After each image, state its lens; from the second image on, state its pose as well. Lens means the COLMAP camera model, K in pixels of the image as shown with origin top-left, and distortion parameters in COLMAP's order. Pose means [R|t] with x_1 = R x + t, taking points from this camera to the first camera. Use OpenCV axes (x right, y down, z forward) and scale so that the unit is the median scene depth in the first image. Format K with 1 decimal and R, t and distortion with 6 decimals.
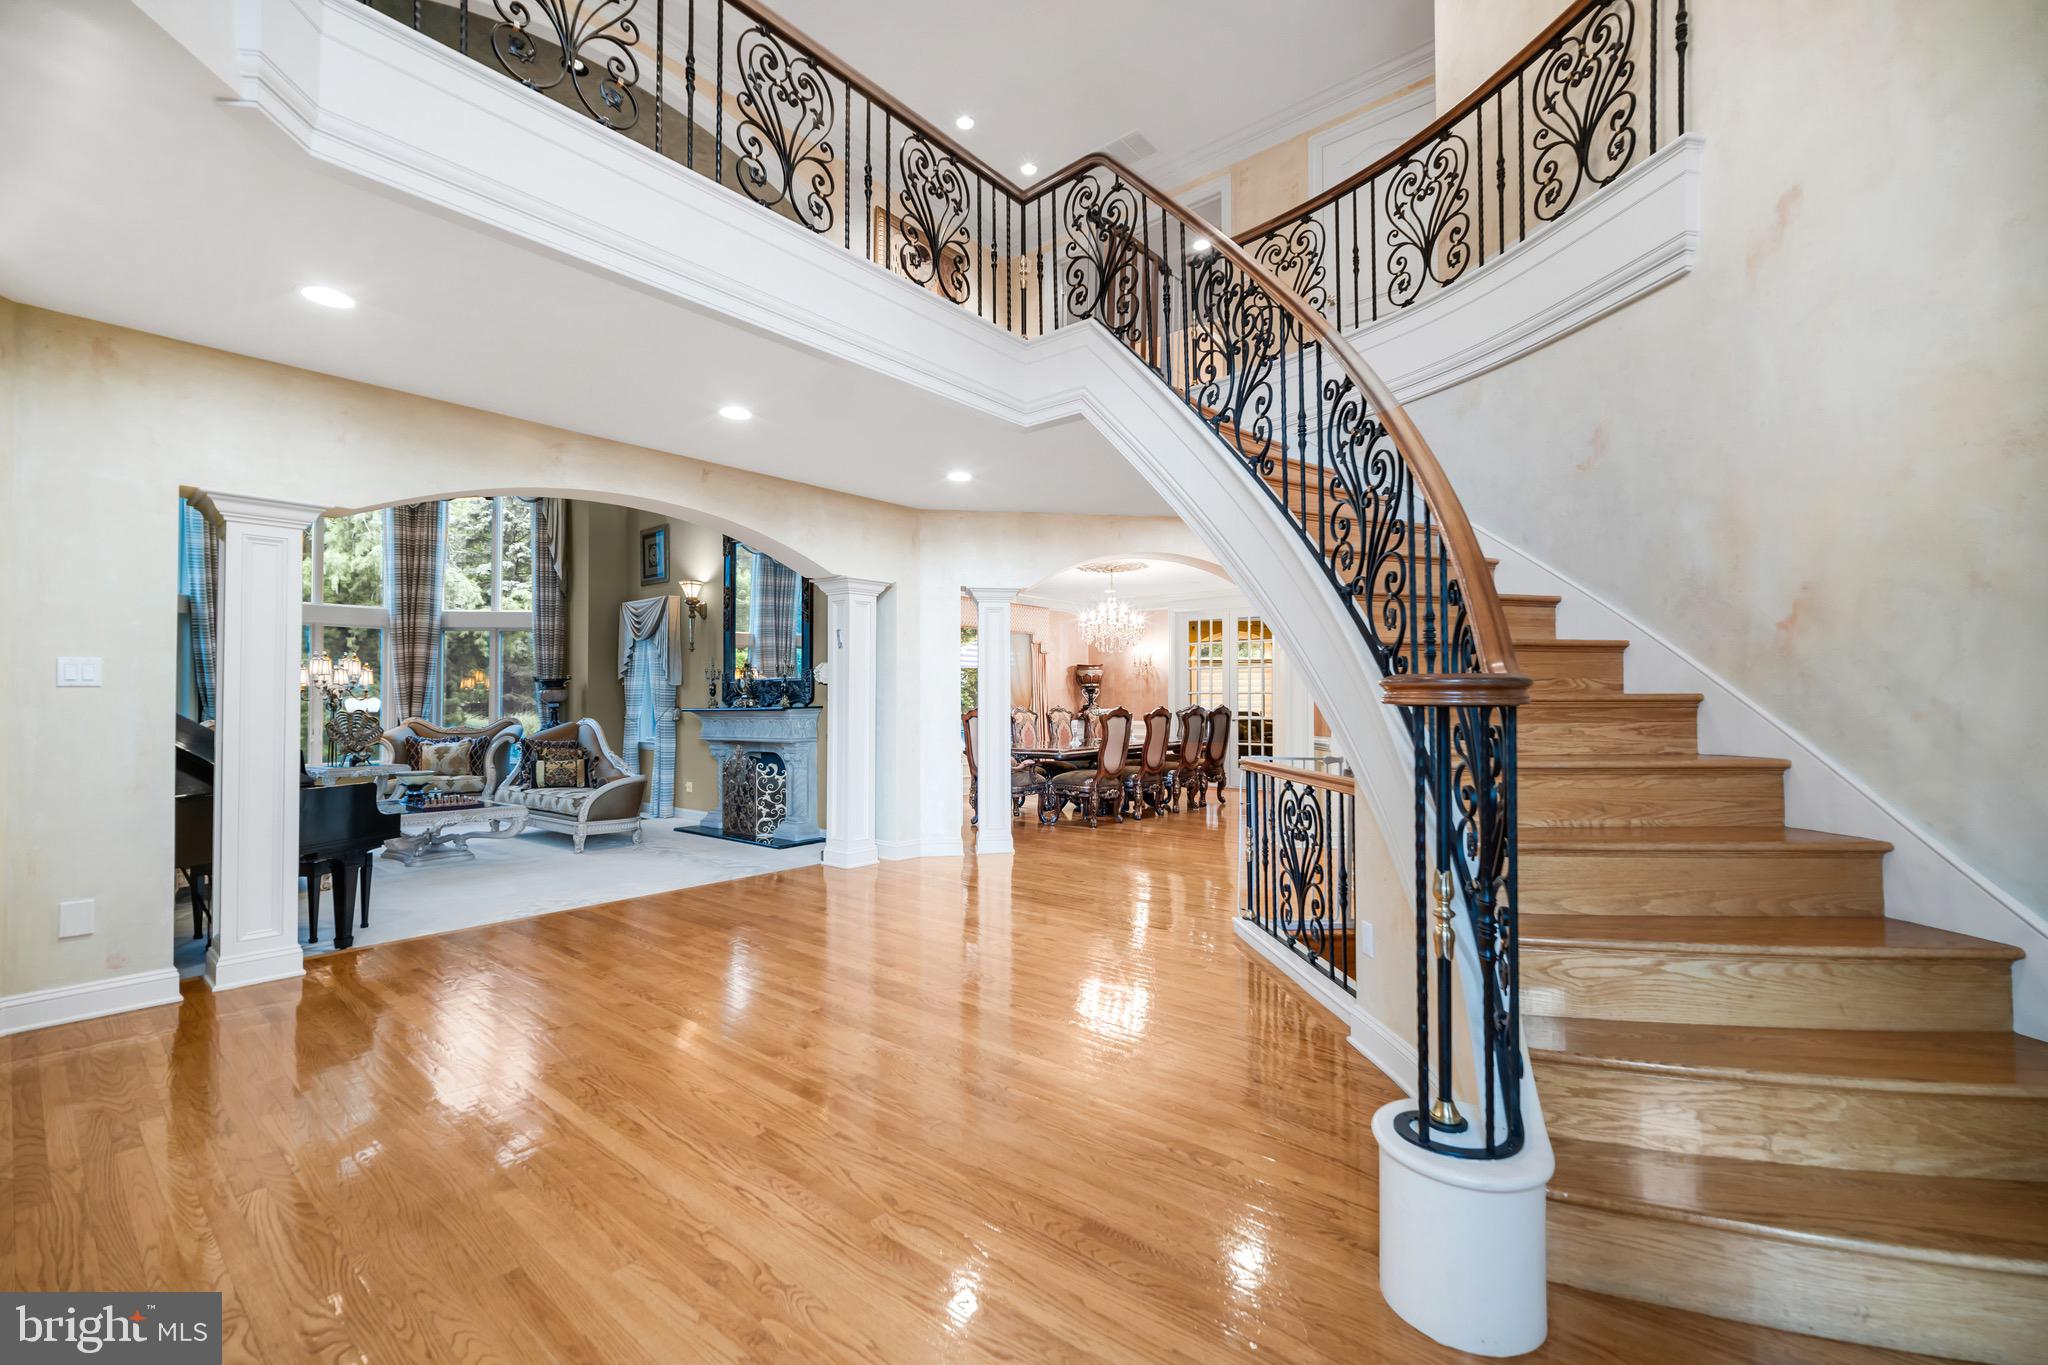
lens RADIAL K [[850.9, 0, 1024.0], [0, 850.9, 682.5], [0, 0, 1]] dist [0.000311, -0.000092]
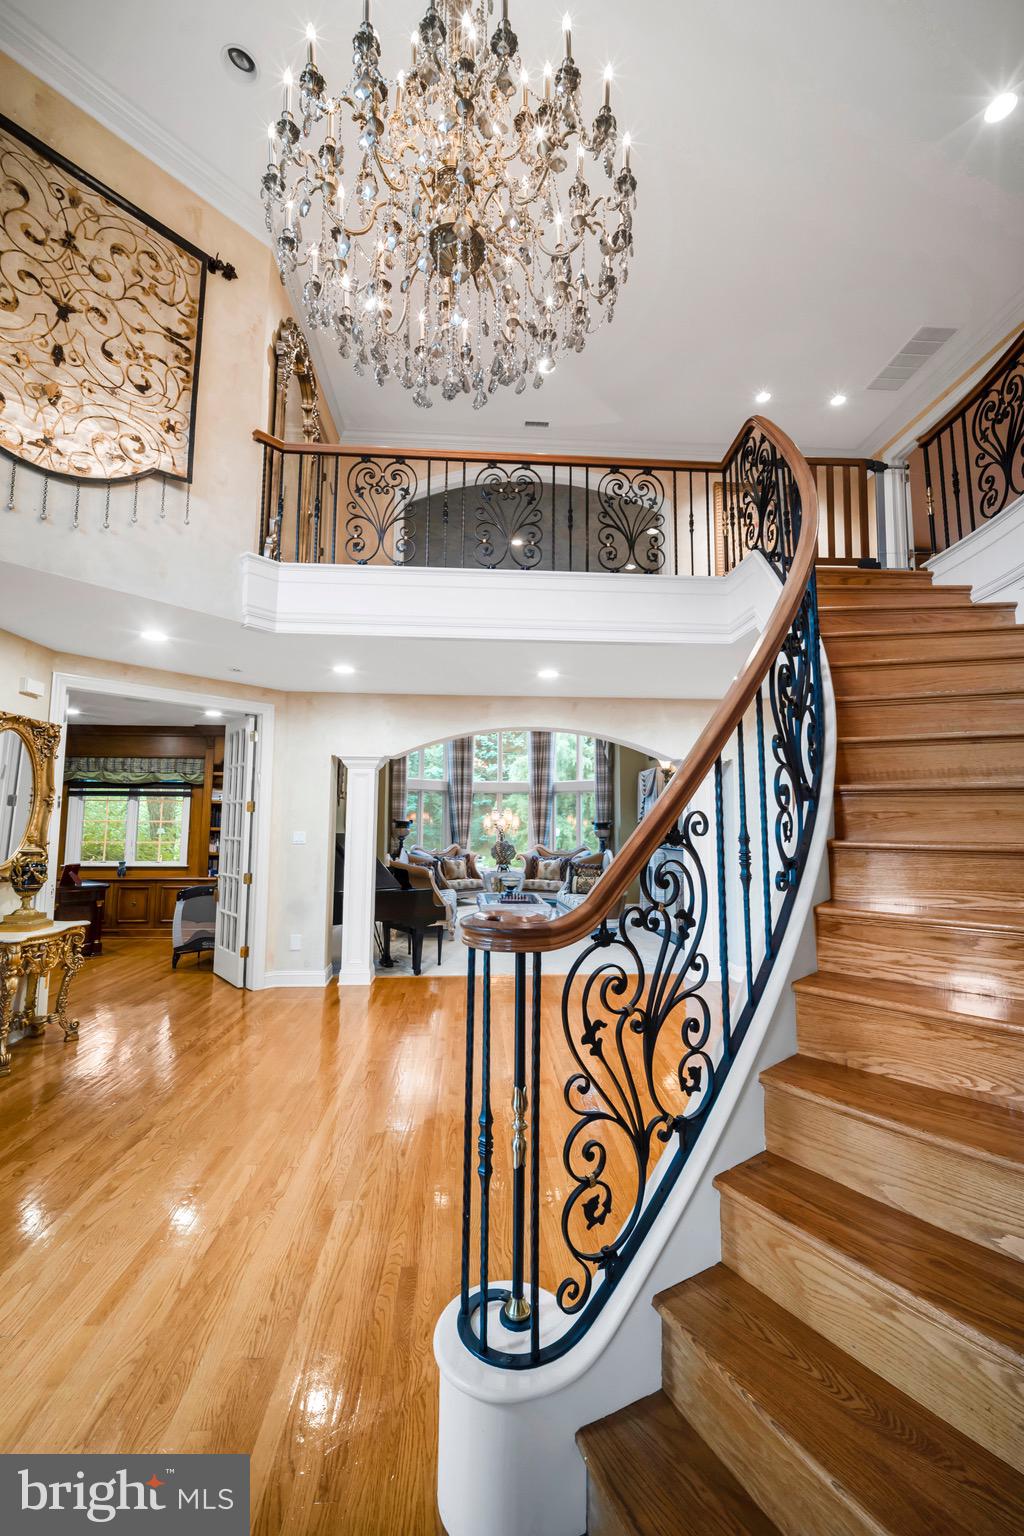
lens RADIAL K [[631.1, 0, 510.1], [0, 631.1, 758.7], [0, 0, 1]] dist [-0.001031, -0.000073]
pose [[0.685593, -0.066793, -0.724915, 0.474571], [0.008220, 0.996429, -0.084037, -0.063340], [0.727939, 0.051656, 0.683693, 0.158009]]
